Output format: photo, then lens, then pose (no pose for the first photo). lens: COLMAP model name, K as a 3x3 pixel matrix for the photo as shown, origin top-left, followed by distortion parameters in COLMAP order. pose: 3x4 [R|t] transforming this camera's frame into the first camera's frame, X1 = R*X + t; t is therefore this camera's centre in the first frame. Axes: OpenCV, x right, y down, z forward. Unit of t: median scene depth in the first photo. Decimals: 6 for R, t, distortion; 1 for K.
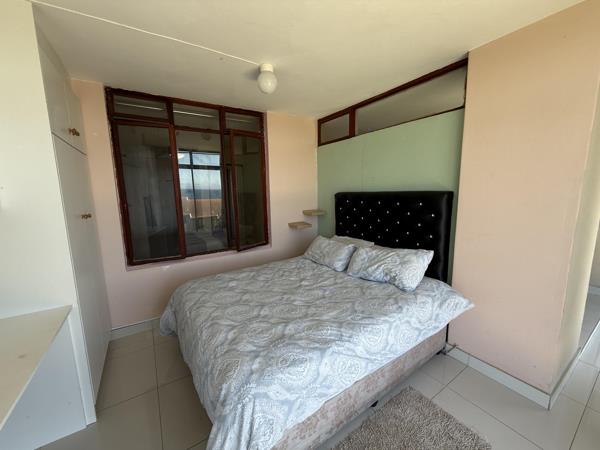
lens RADIAL K [[238.0, 0, 299.2], [0, 238.0, 225.1], [0, 0, 1]] dist [0.000785, -0.000038]
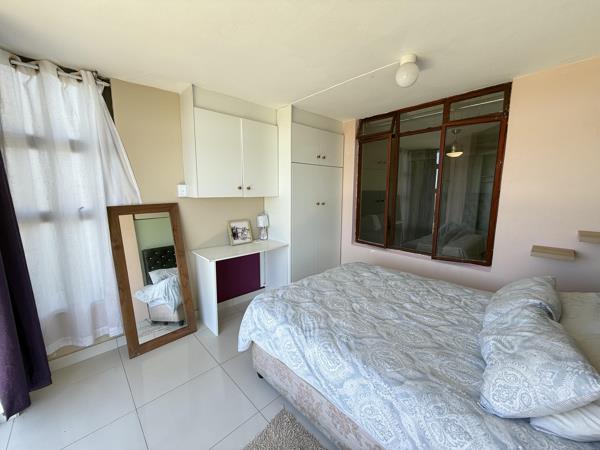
lens RADIAL K [[238.0, 0, 299.7], [0, 238.0, 225.6], [0, 0, 1]] dist [0.000785, -0.000038]
pose [[0.182719, 0.162250, -0.969685, 0.800686], [-0.152016, 0.979090, 0.135179, -0.091743], [0.971342, 0.122708, 0.203563, 0.492229]]
